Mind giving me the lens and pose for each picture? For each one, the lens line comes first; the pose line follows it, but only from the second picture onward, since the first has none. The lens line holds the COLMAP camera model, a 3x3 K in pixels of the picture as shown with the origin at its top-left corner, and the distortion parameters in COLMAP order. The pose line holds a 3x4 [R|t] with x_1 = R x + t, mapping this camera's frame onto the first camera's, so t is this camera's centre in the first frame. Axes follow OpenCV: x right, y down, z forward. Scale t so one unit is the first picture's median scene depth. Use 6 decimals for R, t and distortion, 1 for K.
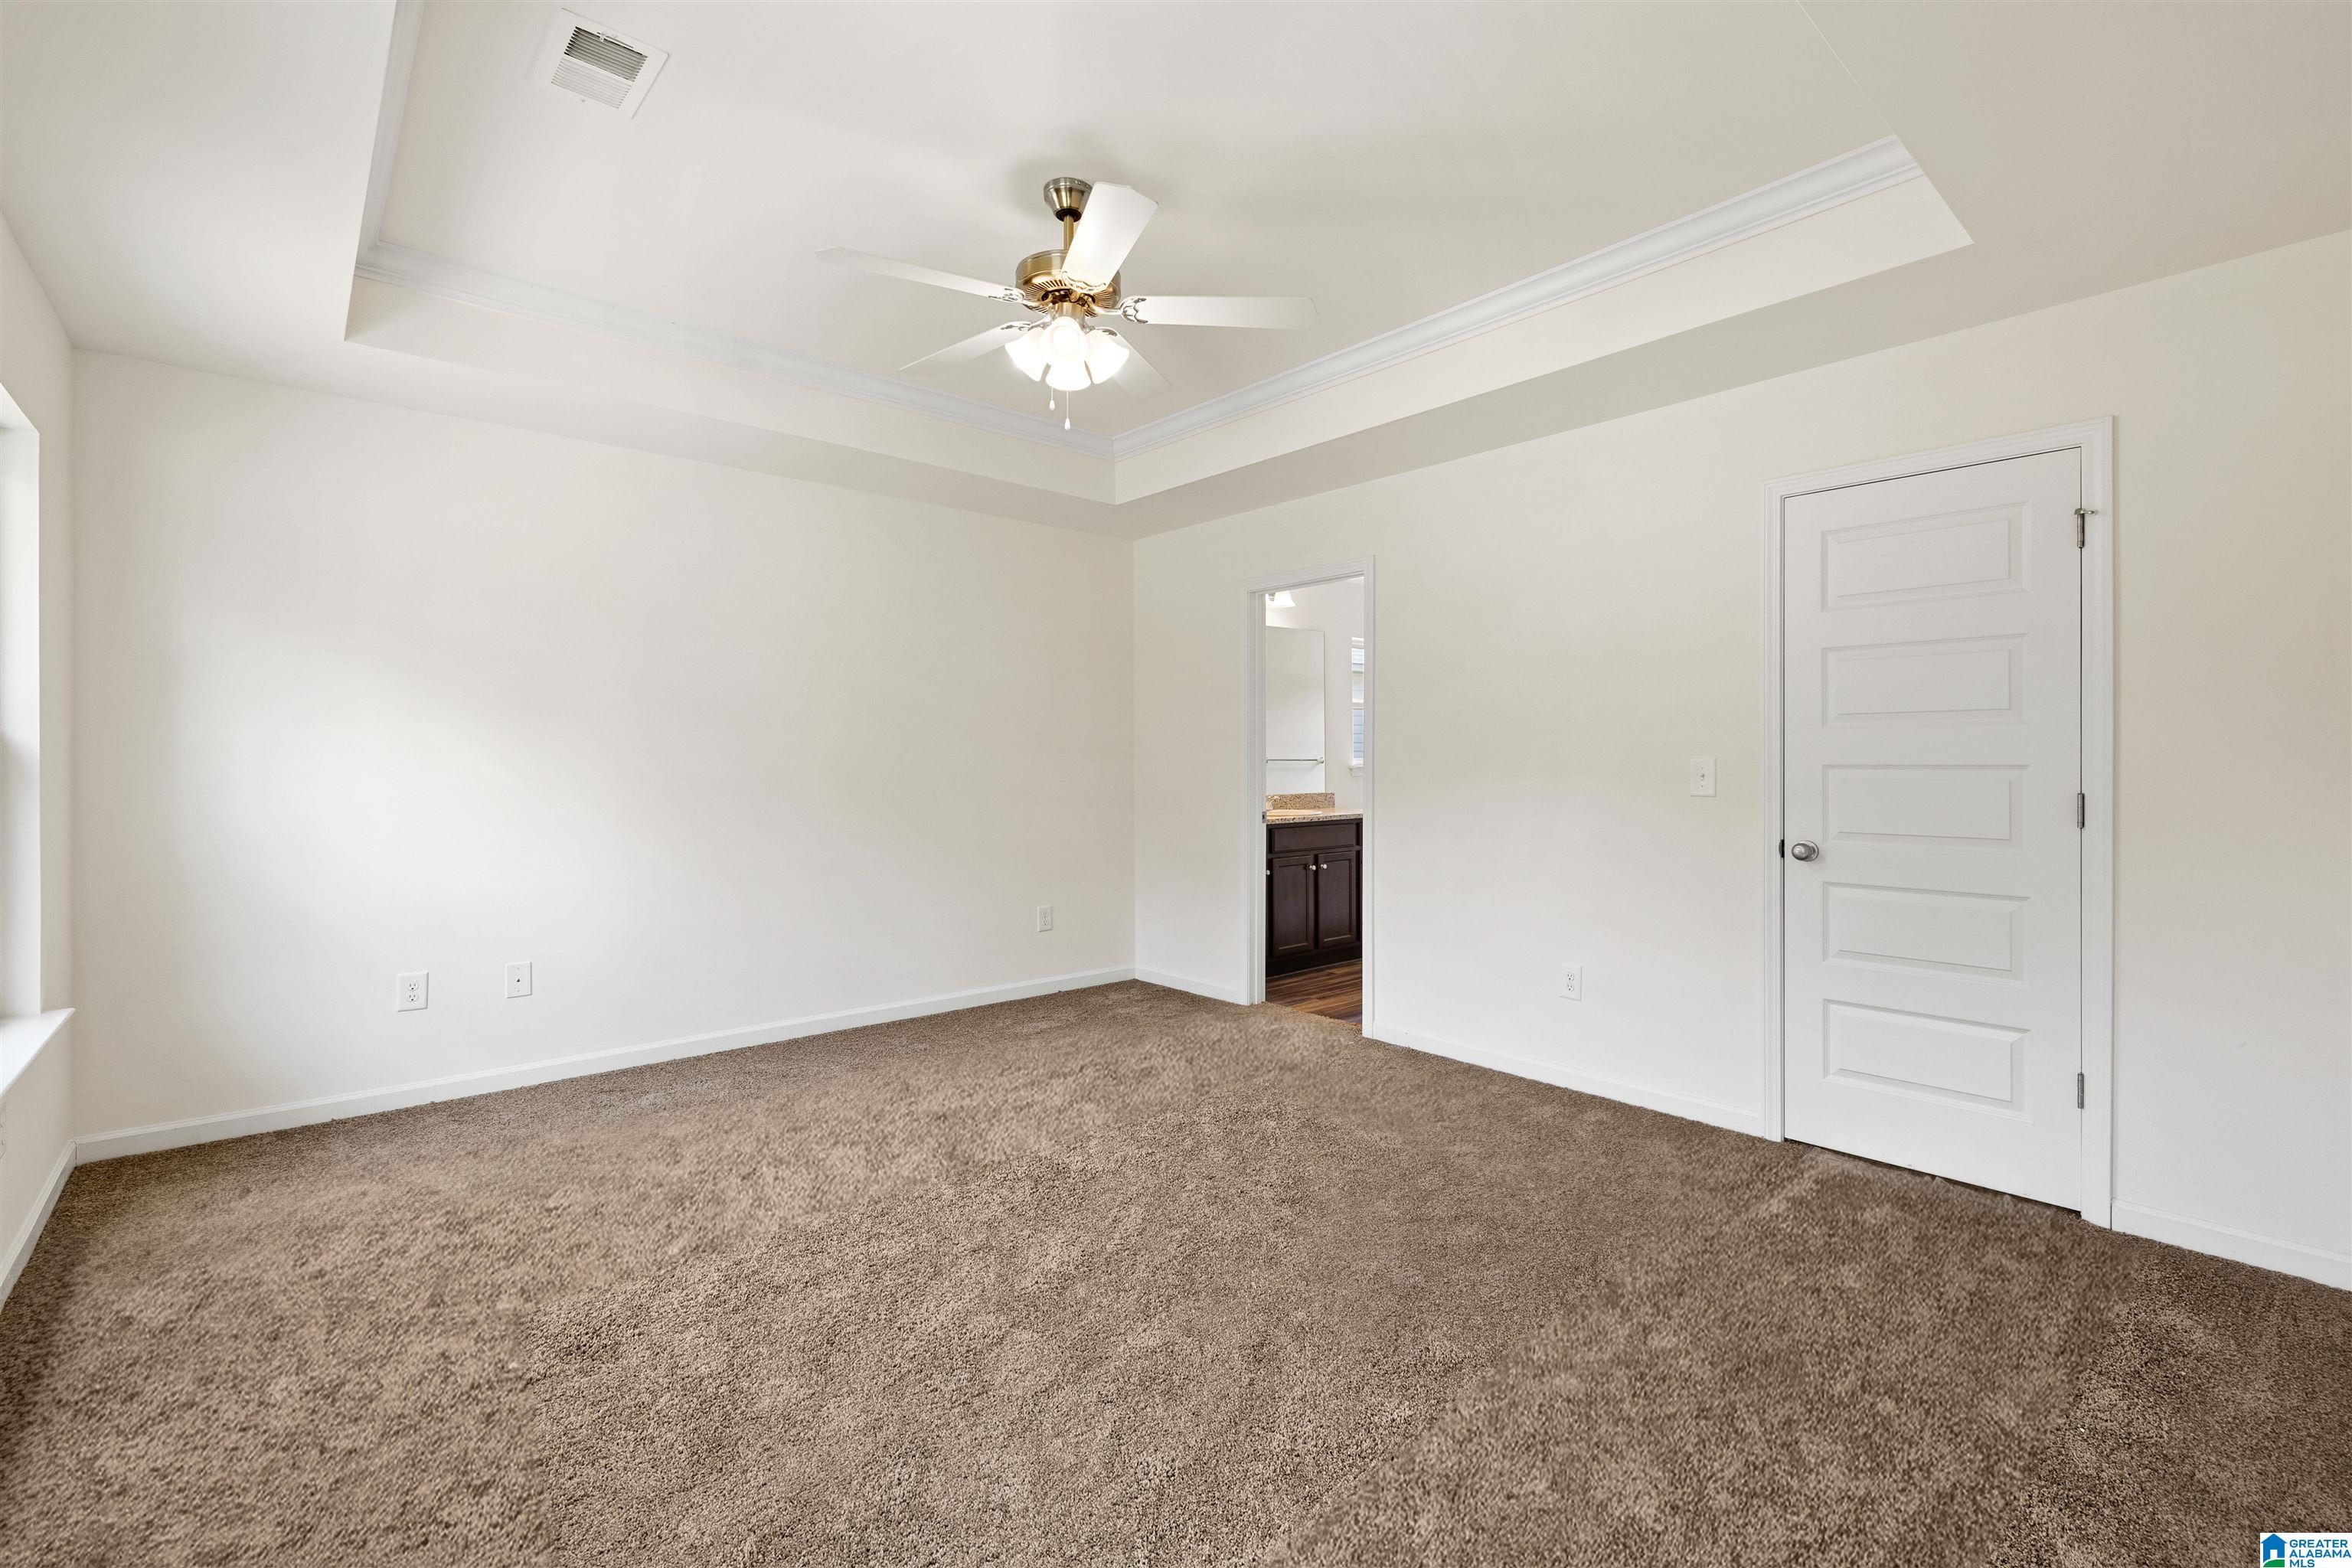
lens RADIAL K [[1016.2, 0, 1167.7], [0, 1016.2, 774.1], [0, 0, 1]] dist [0.002626, -0.000255]
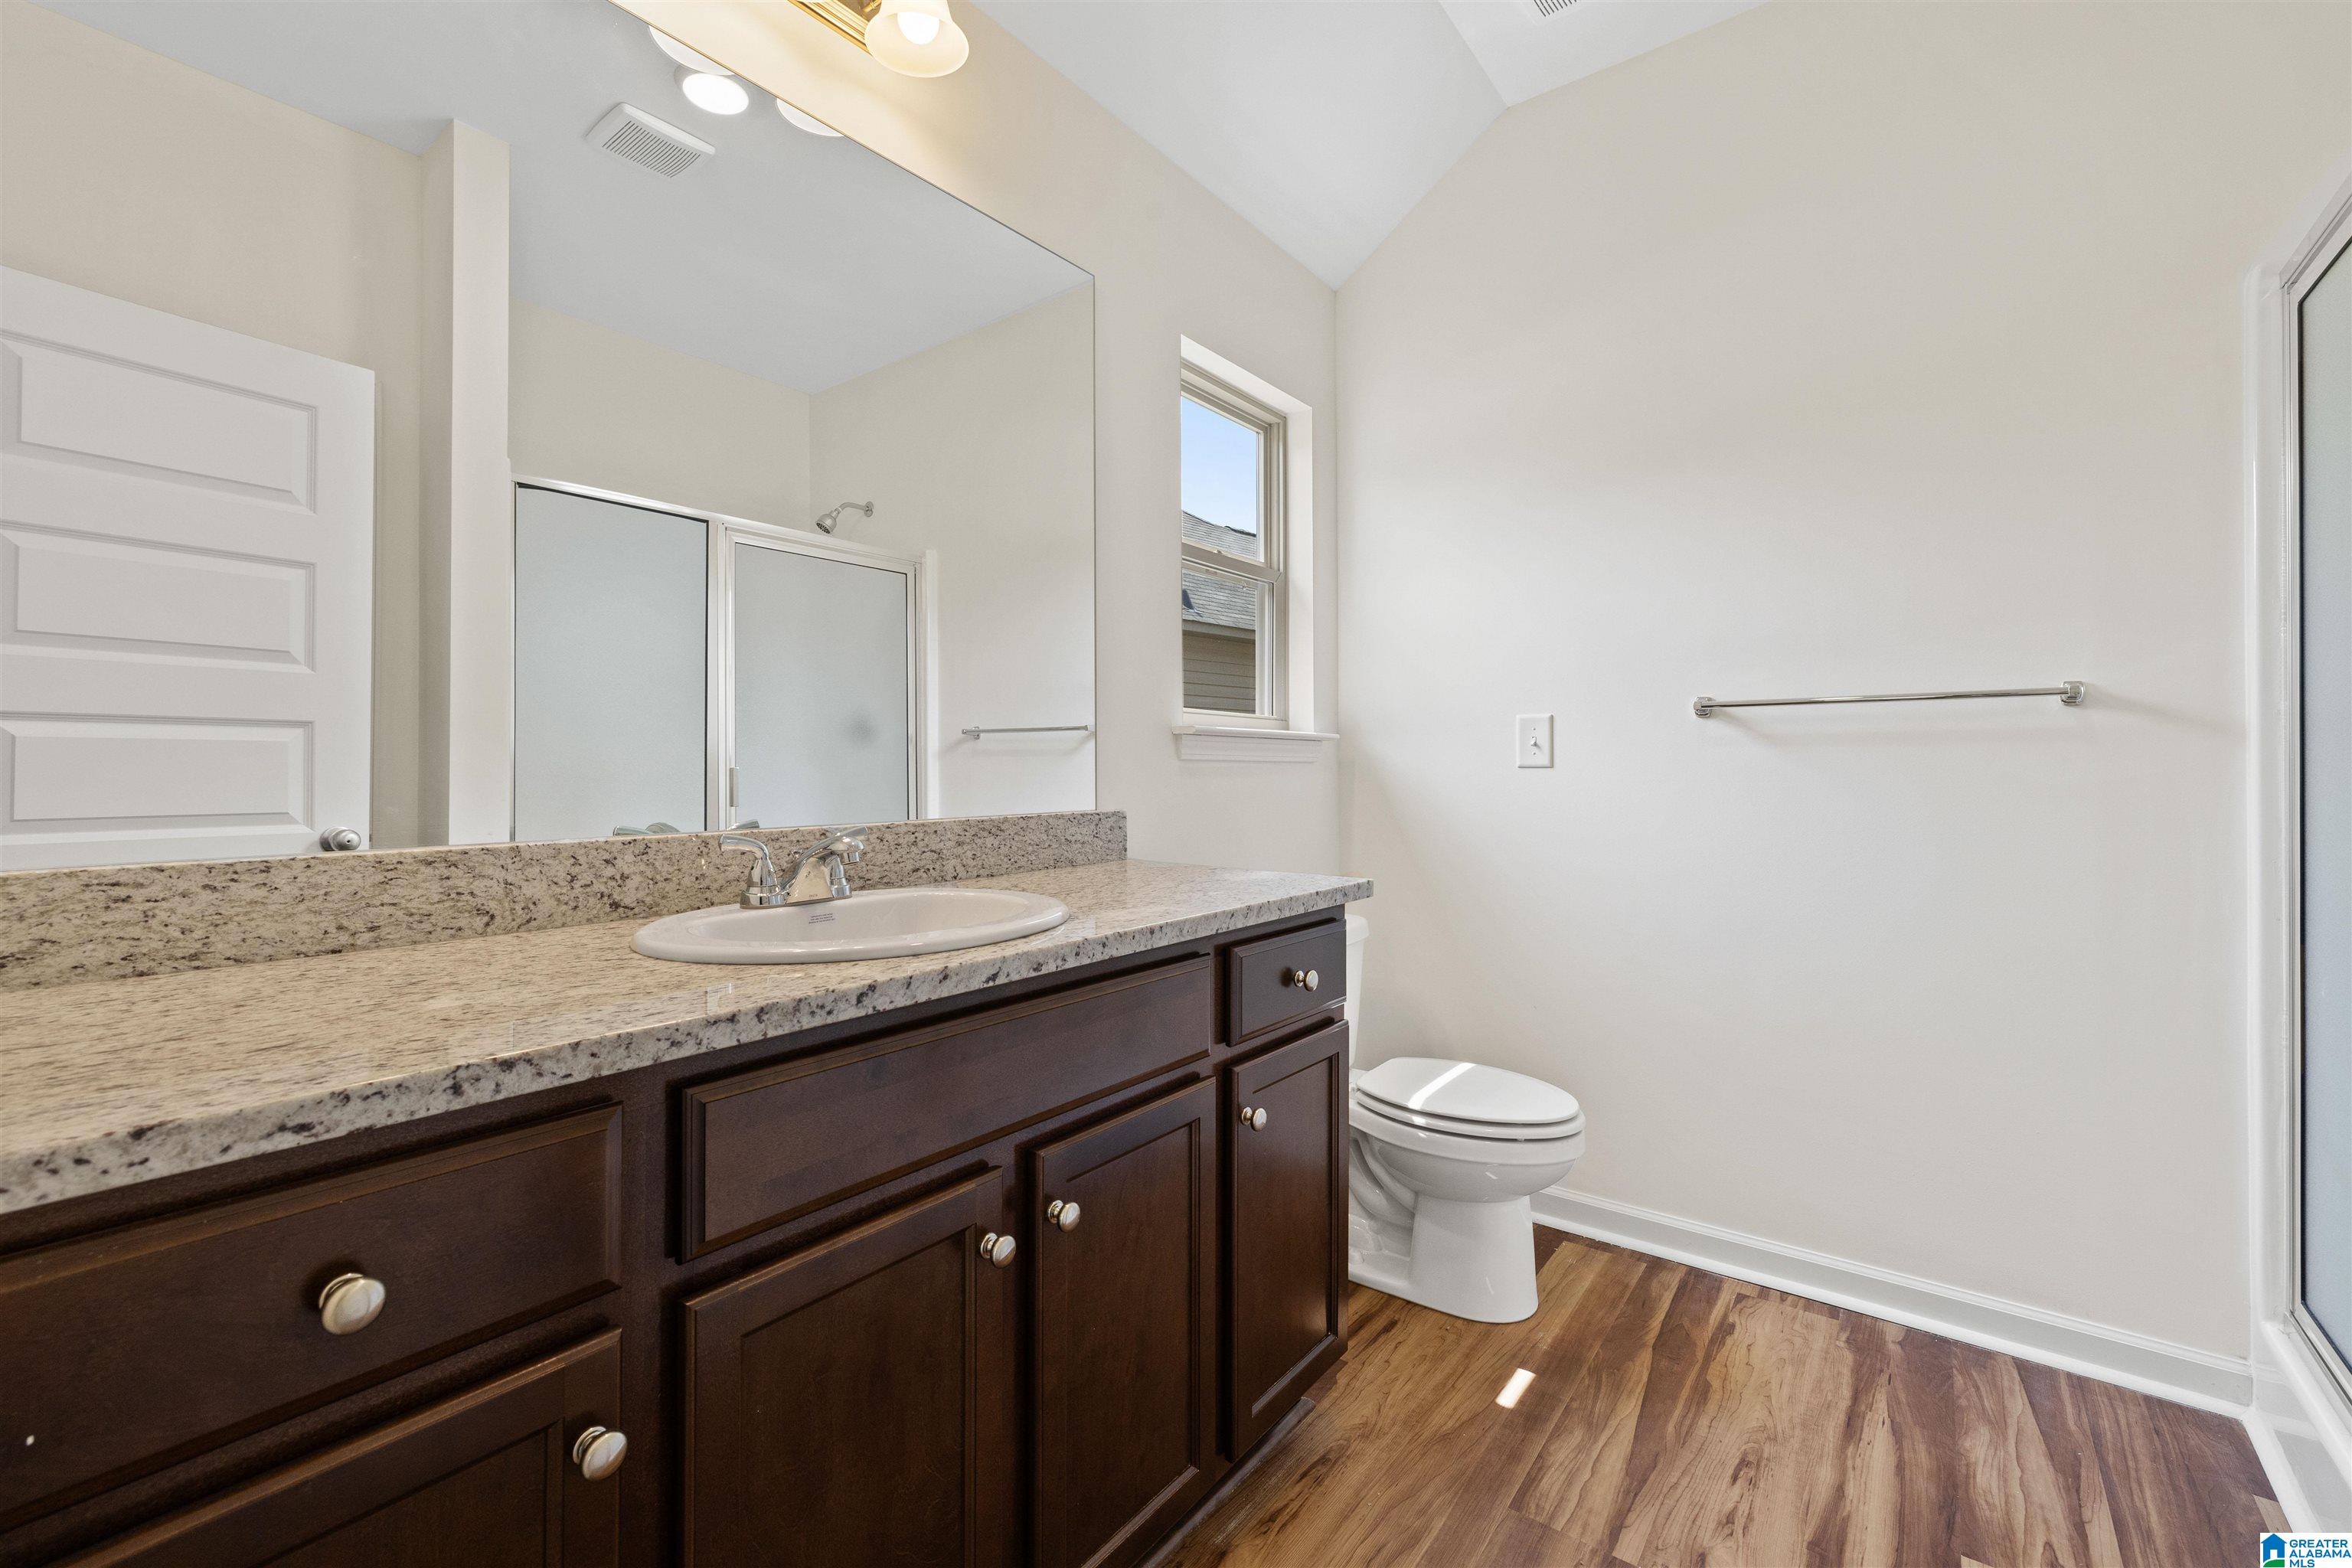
lens RADIAL K [[1016.2, 0, 1167.7], [0, 1016.2, 774.1], [0, 0, 1]] dist [0.002626, -0.000255]
pose [[0.978815, 0.002066, 0.204738, 0.166488], [-0.000035, 0.999951, -0.009925, 0.014019], [-0.204749, 0.009708, 0.978766, 1.013303]]
